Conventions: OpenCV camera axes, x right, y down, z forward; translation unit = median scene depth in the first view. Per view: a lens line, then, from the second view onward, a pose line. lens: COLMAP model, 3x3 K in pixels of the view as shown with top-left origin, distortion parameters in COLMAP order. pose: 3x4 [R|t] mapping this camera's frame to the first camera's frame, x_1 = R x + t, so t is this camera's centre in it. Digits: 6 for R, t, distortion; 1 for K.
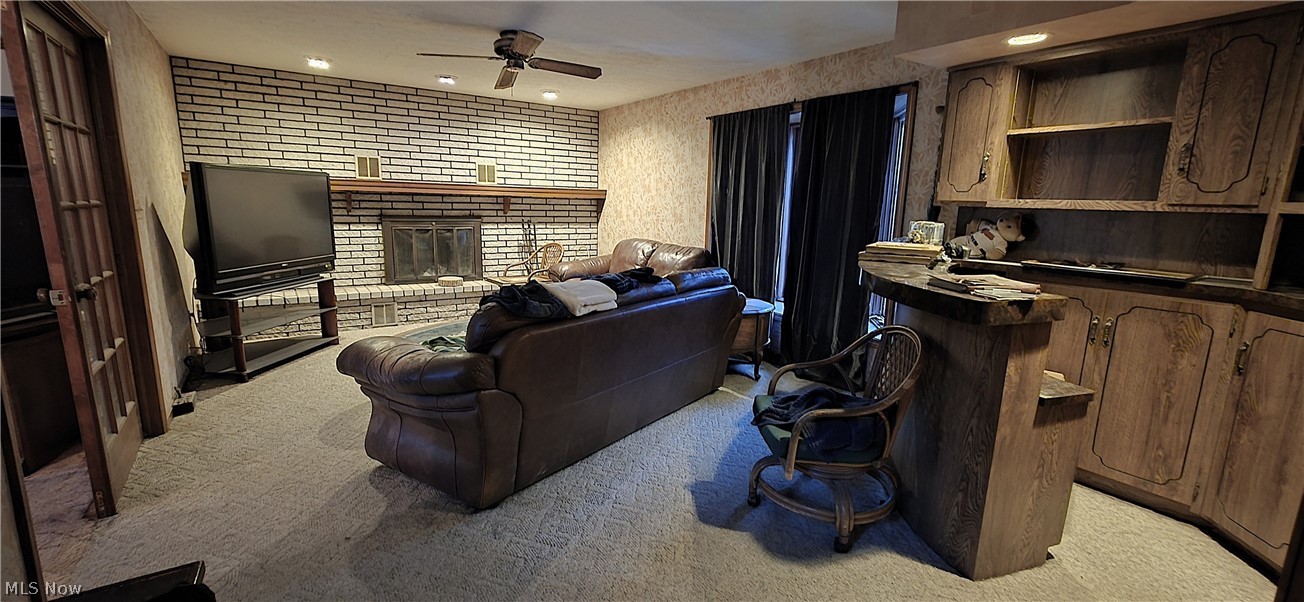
lens RADIAL K [[554.7, 0, 652.0], [0, 554.7, 301.0], [0, 0, 1]] dist [0.000243, 0.000058]
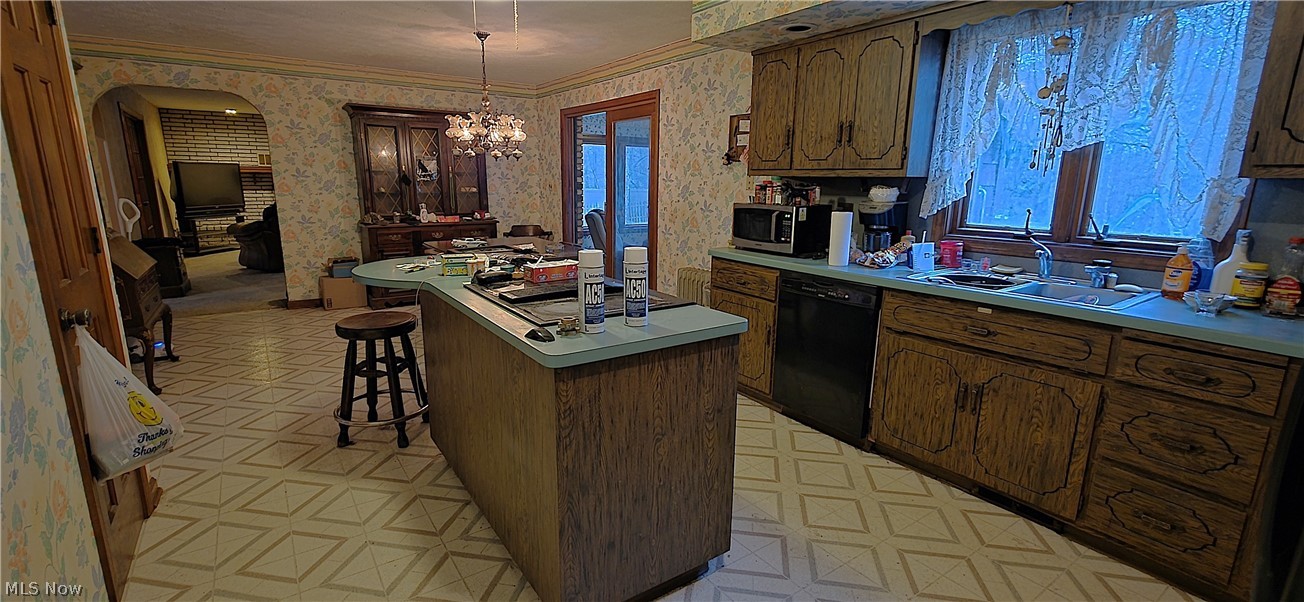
lens RADIAL K [[554.7, 0, 652.0], [0, 554.7, 301.0], [0, 0, 1]] dist [0.000243, 0.000058]
pose [[0.999682, -0.015599, 0.019830, 0.936878], [0.014901, 0.999280, 0.034905, 0.239843], [-0.020360, -0.034599, 0.999194, -1.153292]]
